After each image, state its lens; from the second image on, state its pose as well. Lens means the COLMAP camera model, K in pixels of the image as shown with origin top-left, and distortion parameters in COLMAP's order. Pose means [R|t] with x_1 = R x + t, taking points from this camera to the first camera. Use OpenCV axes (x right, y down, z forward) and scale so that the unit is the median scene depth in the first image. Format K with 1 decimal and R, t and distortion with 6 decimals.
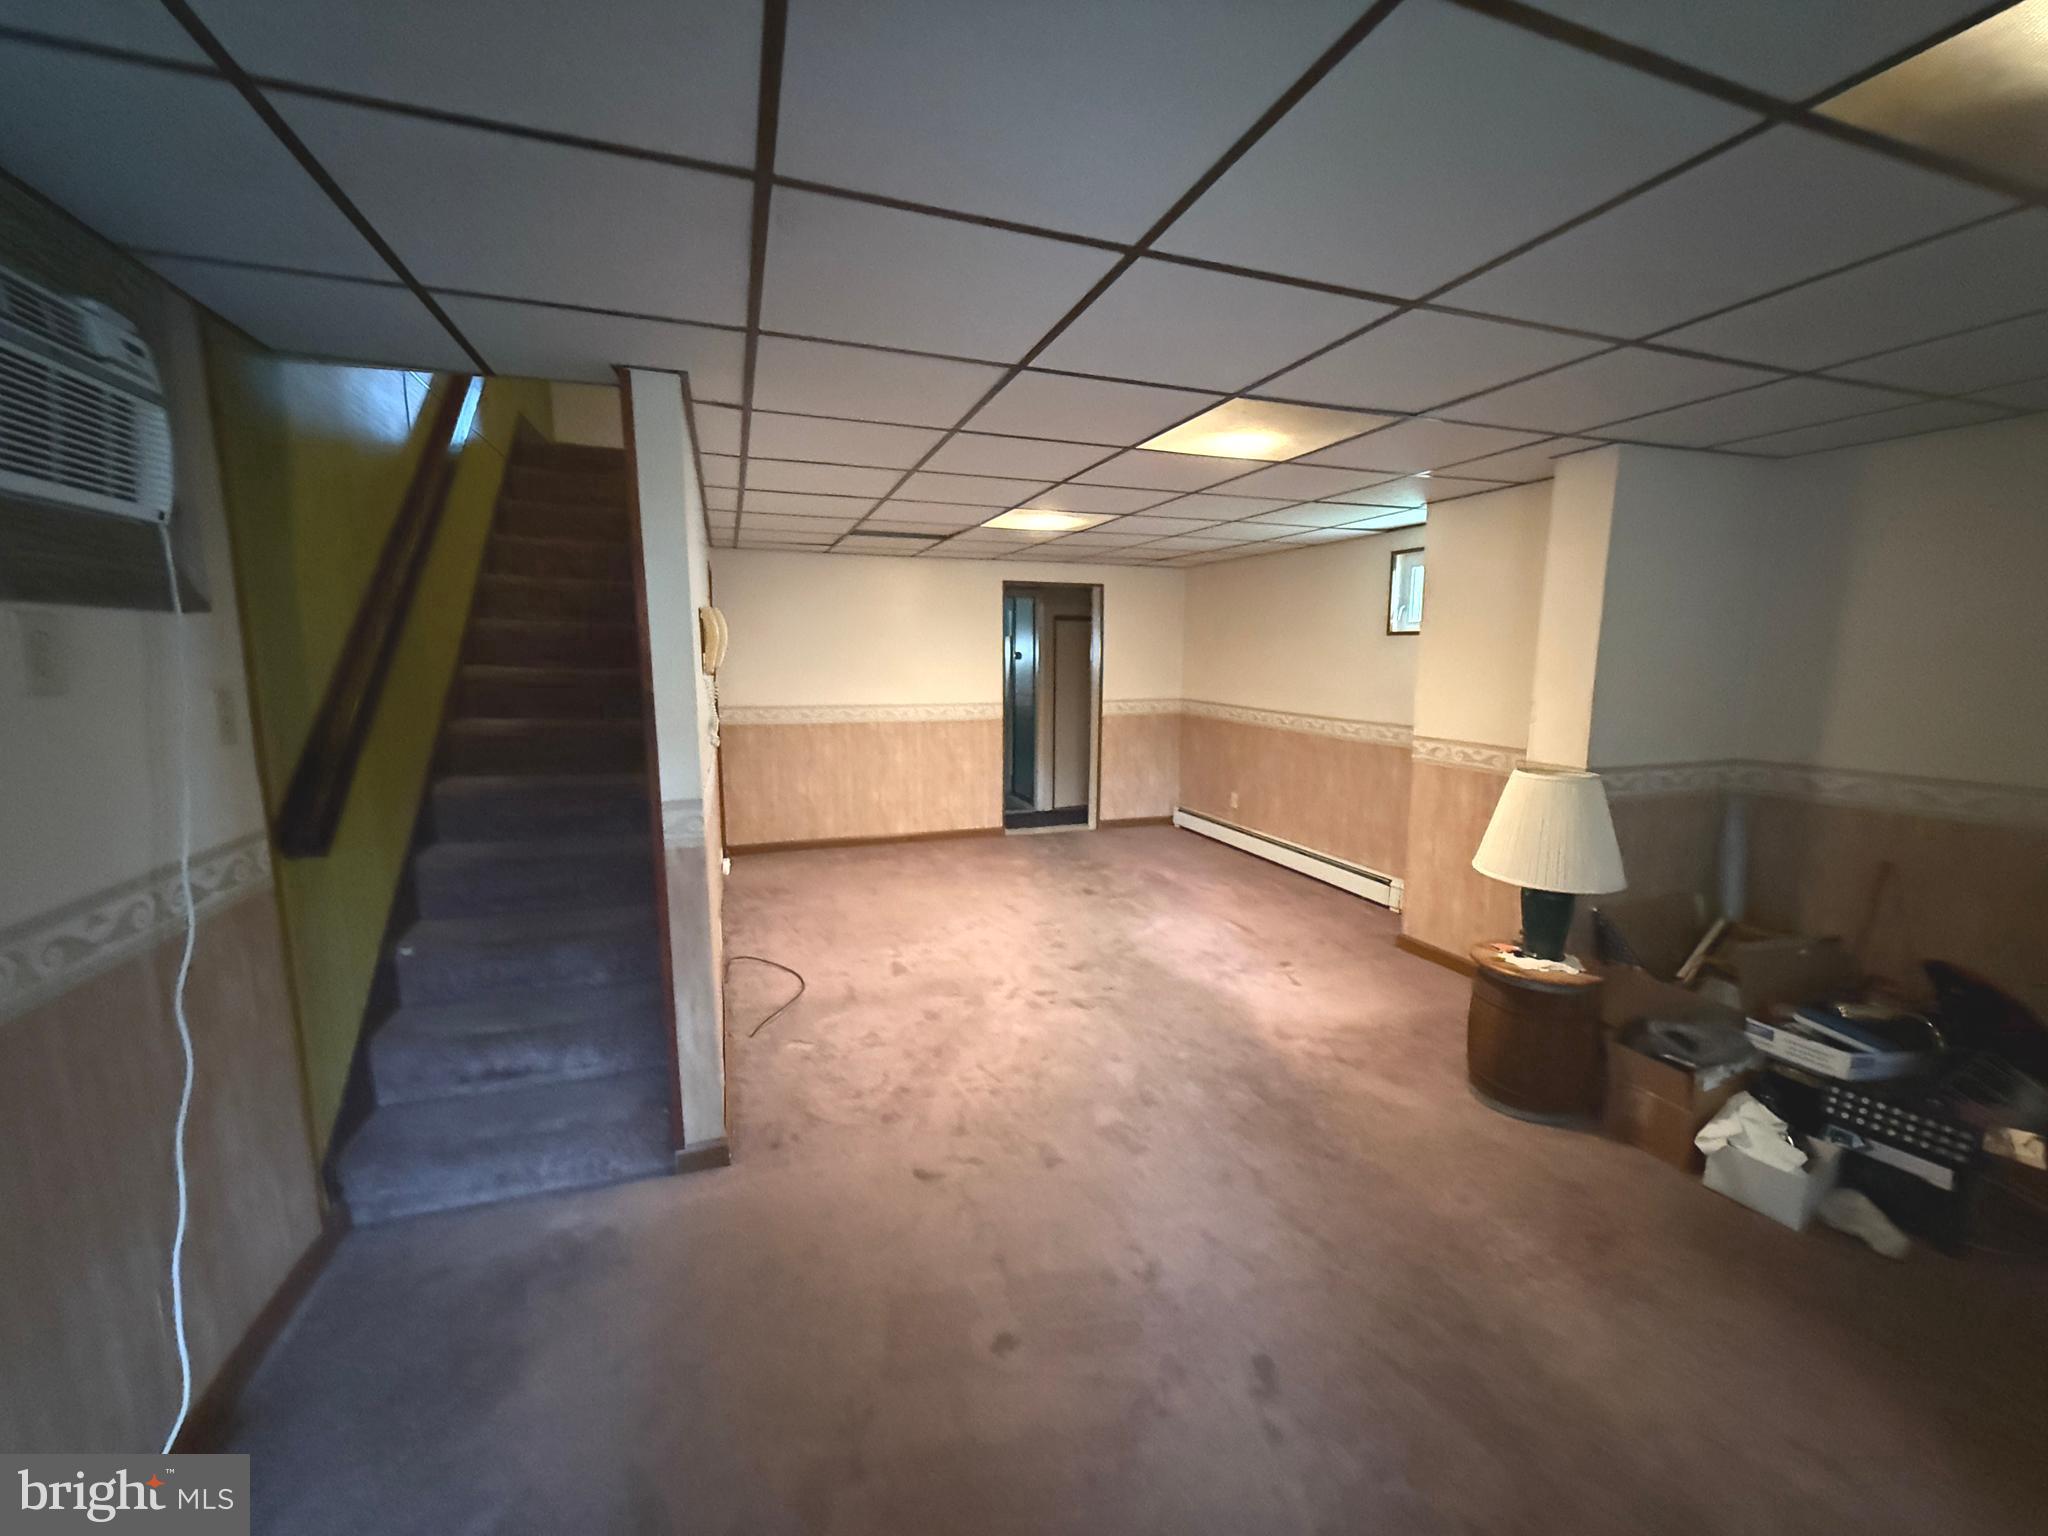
lens RADIAL K [[814.2, 0, 1027.2], [0, 814.2, 778.4], [0, 0, 1]] dist [0.001411, 0.000811]
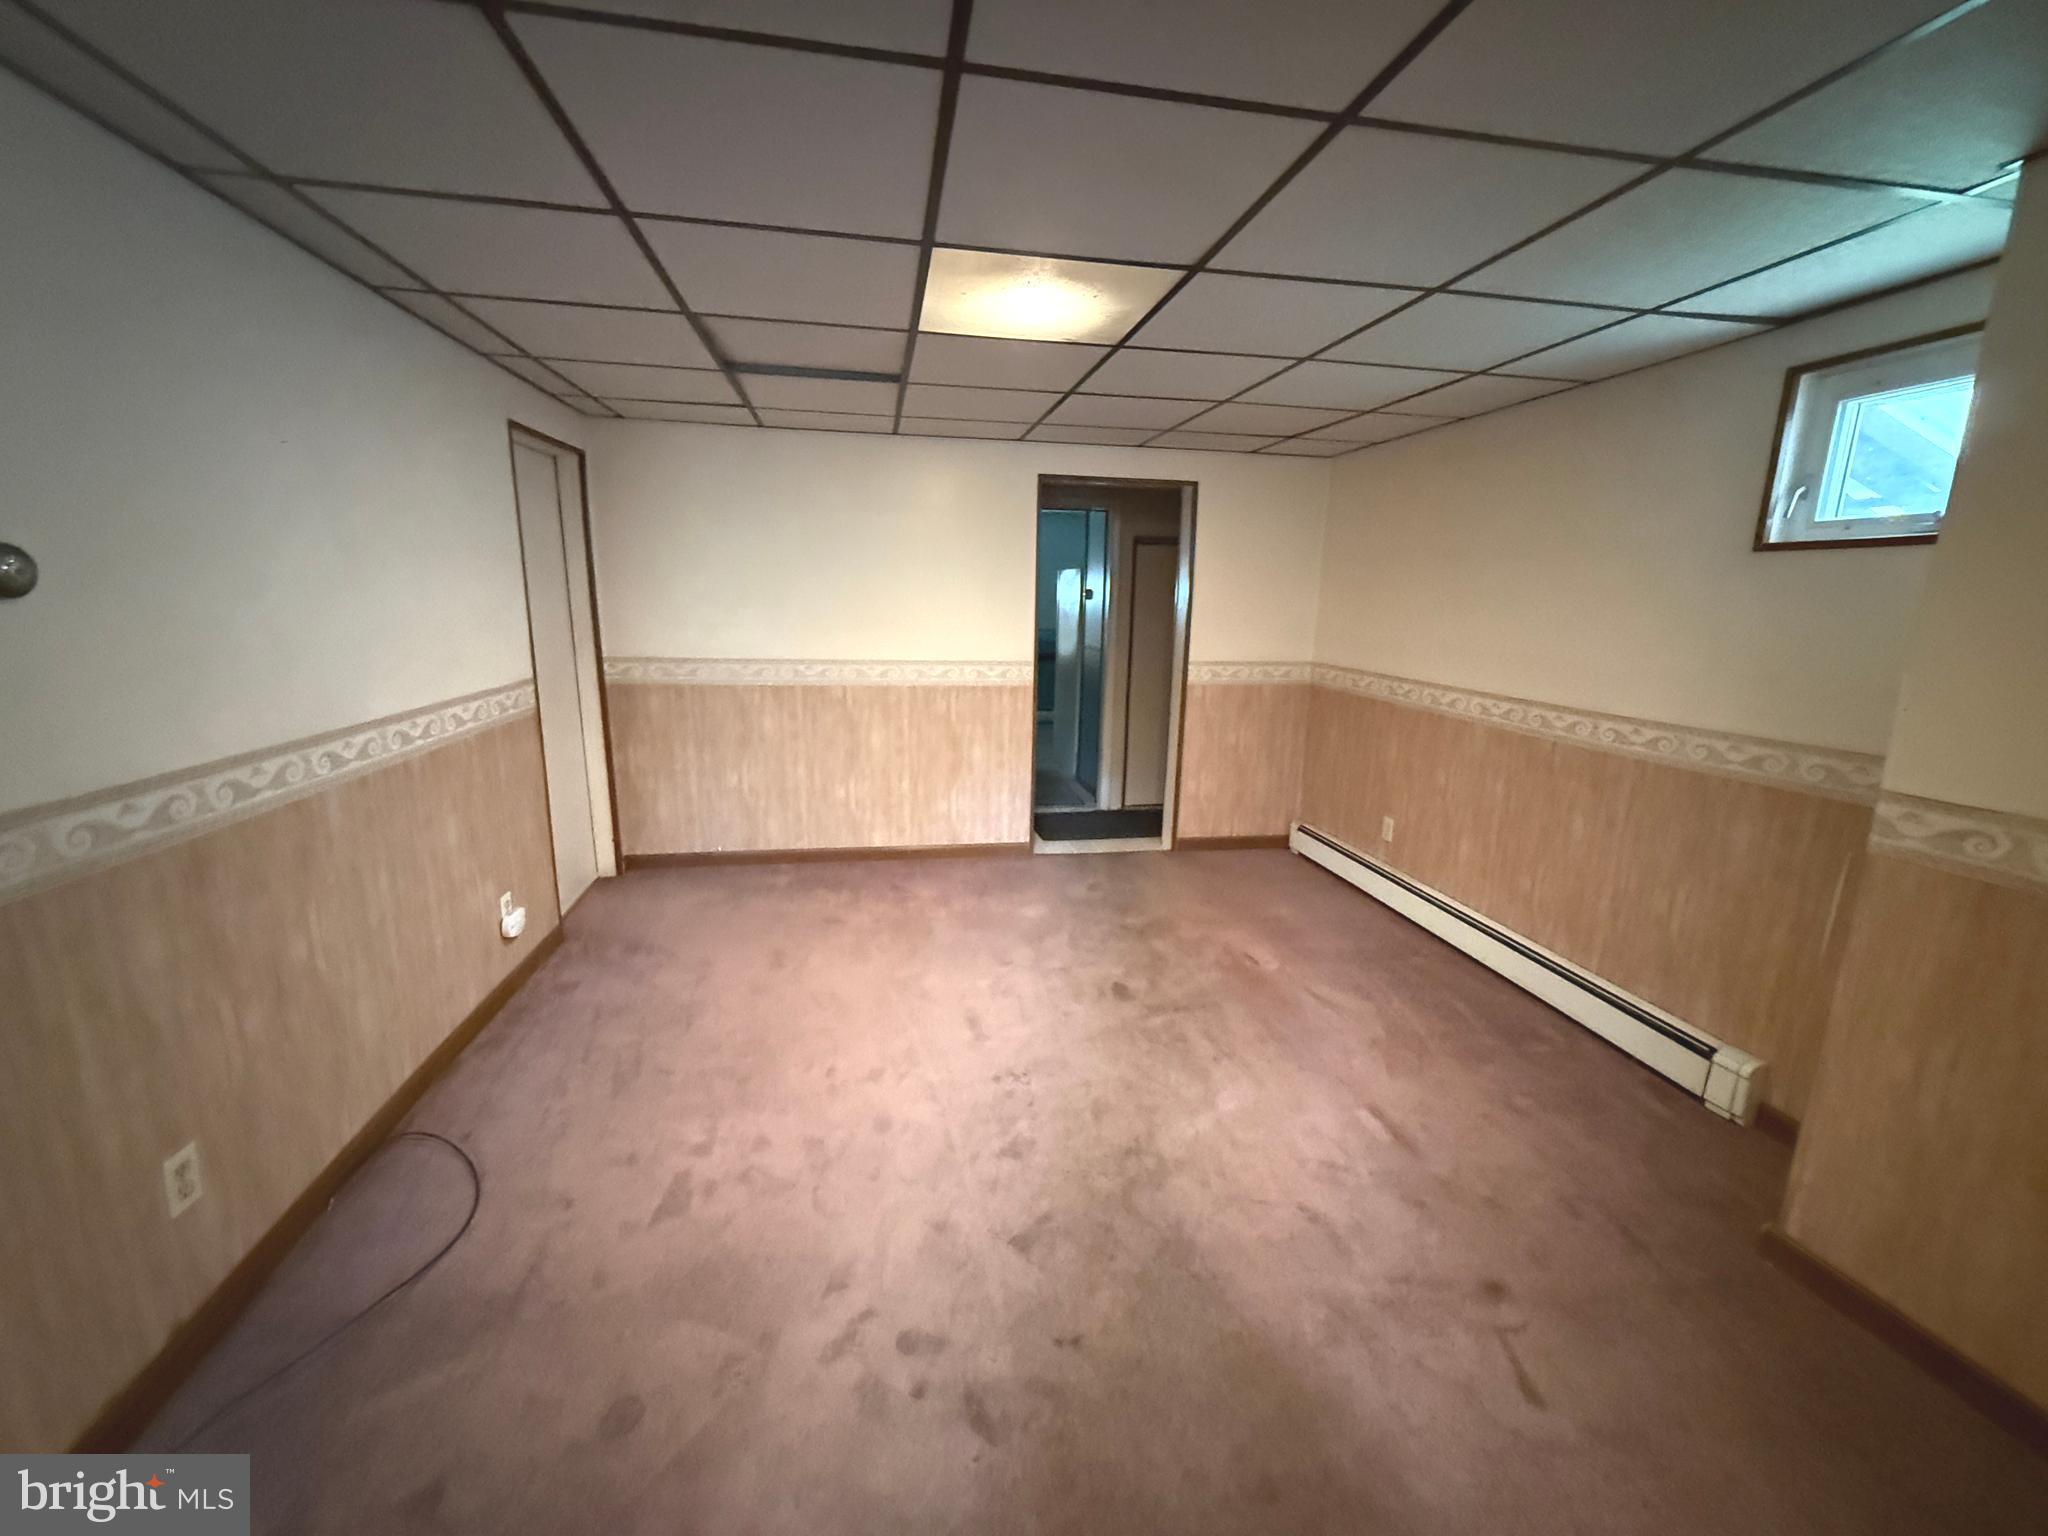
lens RADIAL K [[814.2, 0, 1025.9], [0, 814.2, 773.9], [0, 0, 1]] dist [0.001411, 0.000811]
pose [[0.985915, 0.050915, -0.159309, 0.079221], [-0.041363, 0.997174, 0.062709, -0.044665], [0.162052, -0.055236, 0.985235, 0.349576]]
